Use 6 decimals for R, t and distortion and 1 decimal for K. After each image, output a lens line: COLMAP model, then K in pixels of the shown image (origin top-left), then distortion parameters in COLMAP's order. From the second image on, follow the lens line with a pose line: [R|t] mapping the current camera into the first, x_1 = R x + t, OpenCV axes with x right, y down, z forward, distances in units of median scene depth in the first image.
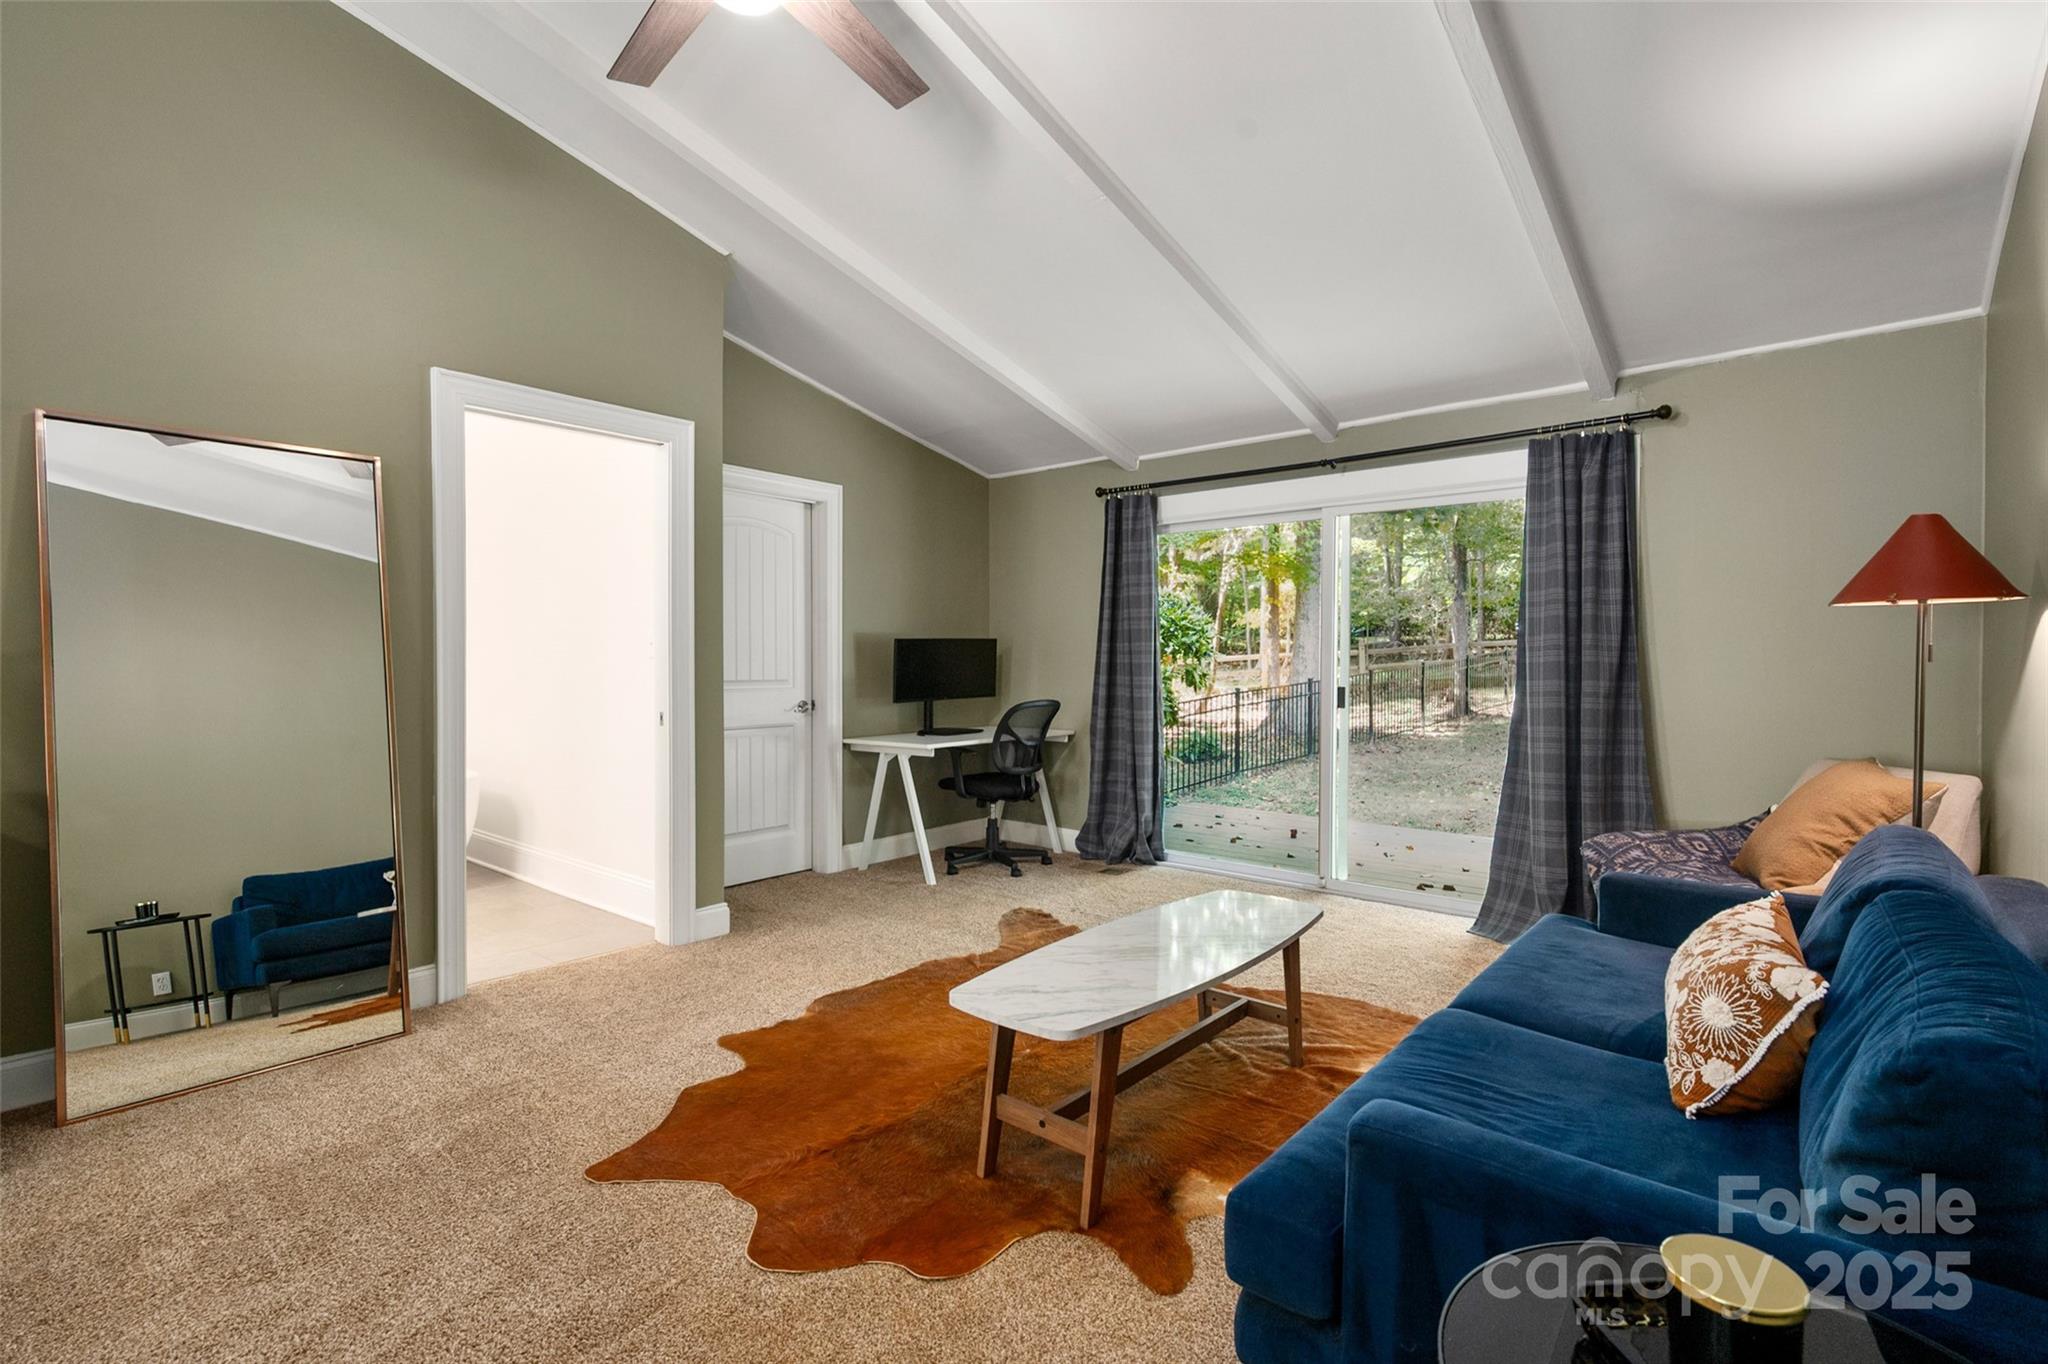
lens RADIAL K [[942.3, 0, 1019.6], [0, 942.3, 682.8], [0, 0, 1]] dist [0.005772, 0.000694]
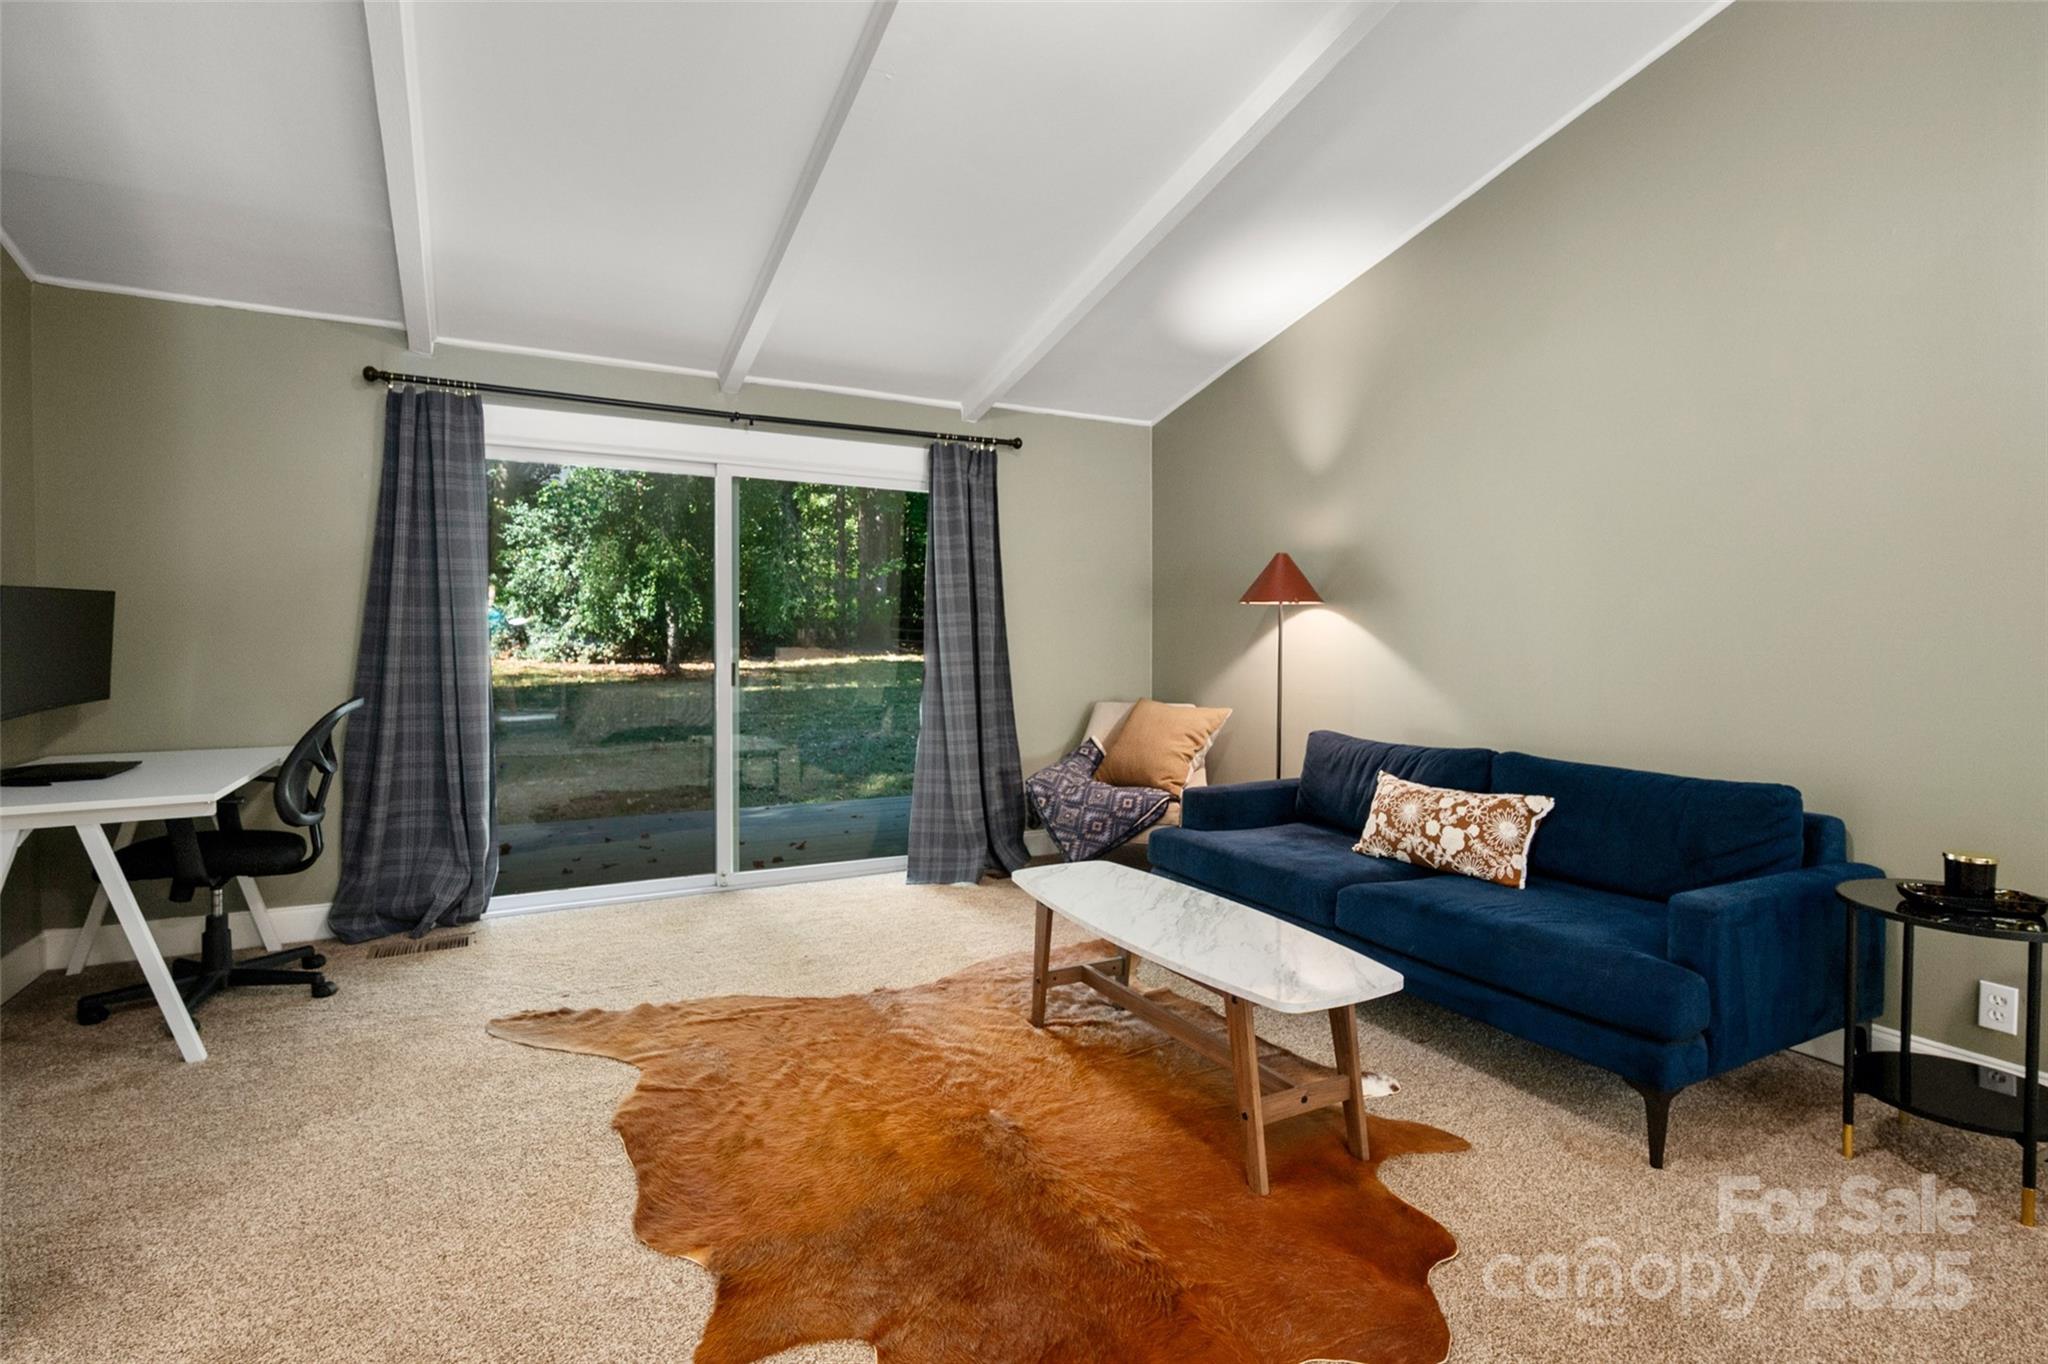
lens RADIAL K [[986.2, 0, 1033.0], [0, 986.2, 675.5], [0, 0, 1]] dist [-0.003531, -0.000872]
pose [[0.362194, -0.036866, 0.931374, -0.536808], [0.019674, 0.999297, 0.031904, -0.011089], [-0.931895, 0.006768, 0.362664, 0.460021]]
